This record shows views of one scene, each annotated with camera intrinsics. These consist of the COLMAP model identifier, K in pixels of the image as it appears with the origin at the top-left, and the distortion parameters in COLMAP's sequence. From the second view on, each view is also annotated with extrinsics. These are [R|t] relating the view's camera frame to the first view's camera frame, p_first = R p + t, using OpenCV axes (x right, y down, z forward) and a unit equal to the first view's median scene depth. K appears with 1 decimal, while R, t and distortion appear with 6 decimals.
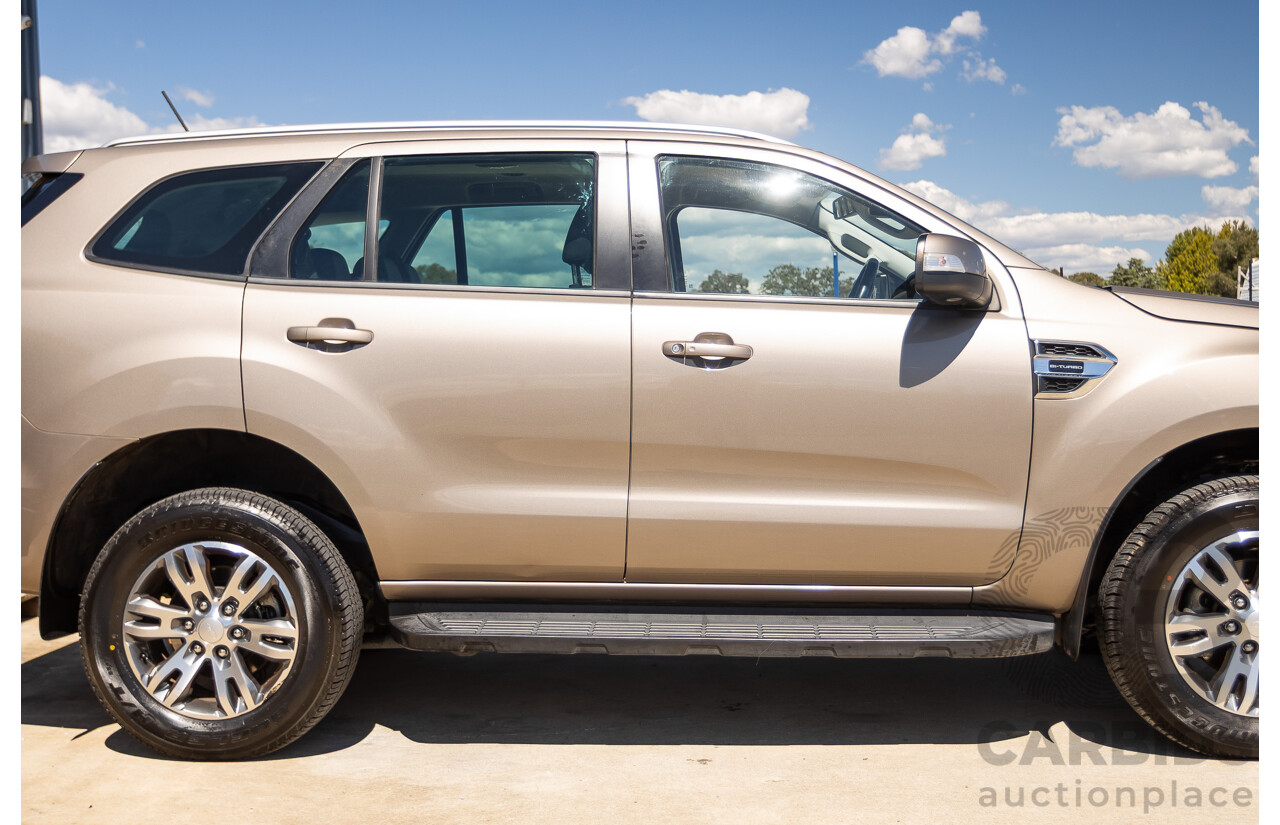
lens RADIAL K [[1504.1, 0, 640.2], [0, 1504.1, 400.2], [0, 0, 1]] dist [0.008574, 0.000000]
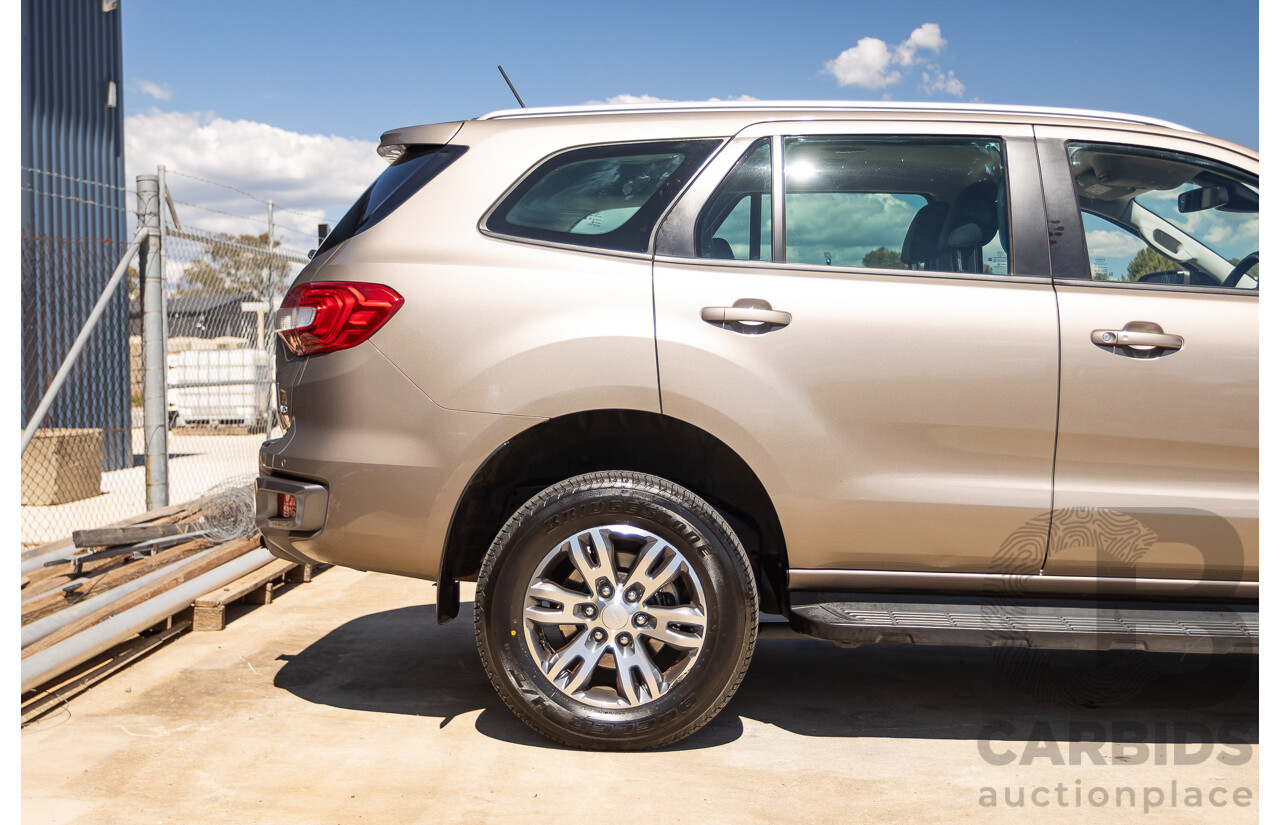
lens RADIAL K [[1504.1, 0, 623.6], [0, 1504.1, 405.8], [0, 0, 1]] dist [0.008574, 0.000000]
pose [[0.999394, 0.019303, 0.028973, -0.310751], [-0.019309, 0.999814, -0.000073, 0.016340], [-0.028969, -0.000486, 0.999580, 0.027643]]
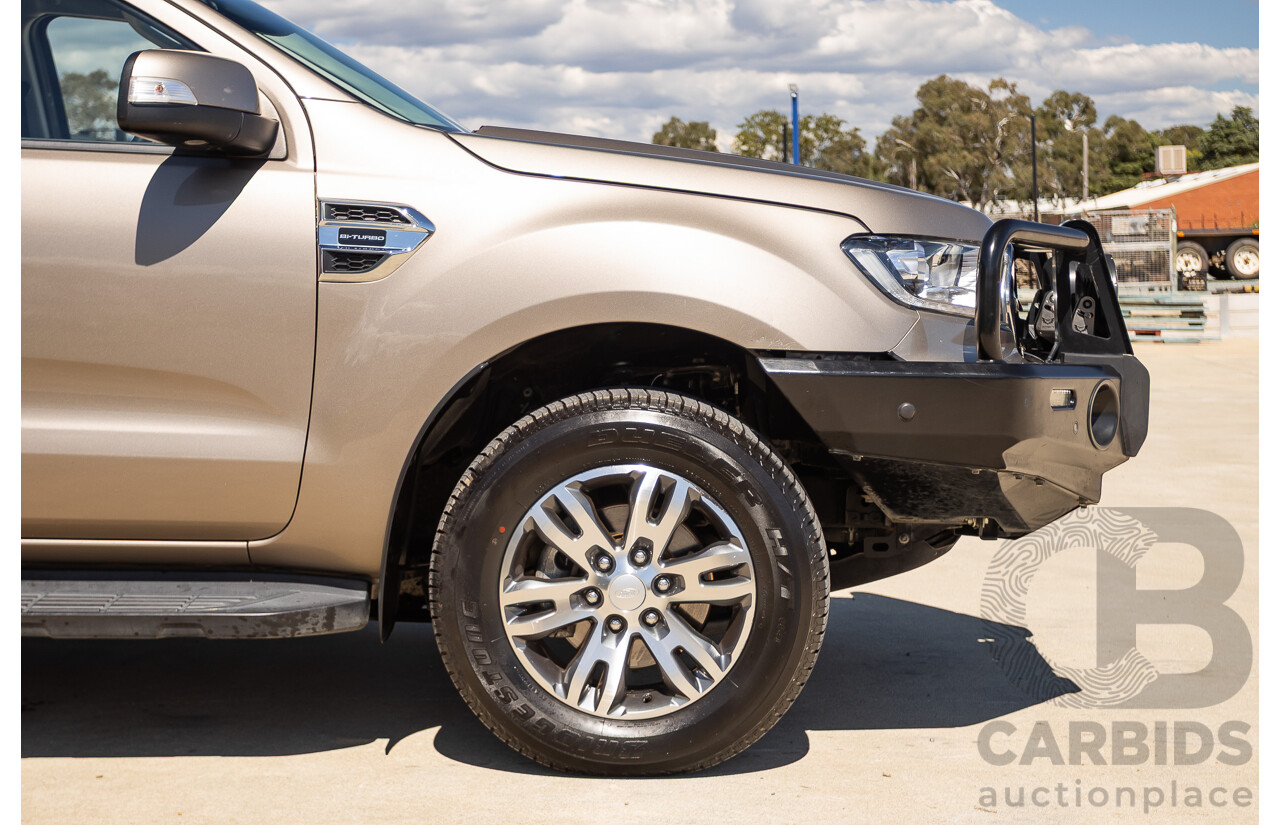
lens RADIAL K [[2044.9, 0, 676.7], [0, 2044.9, 377.5], [0, 0, 1]] dist [-0.015917, 0.000000]
pose [[0.999584, 0.004761, 0.028456, 0.394747], [-0.005897, 0.999183, 0.039979, 0.004743], [-0.028243, -0.040130, 0.998795, 0.014707]]
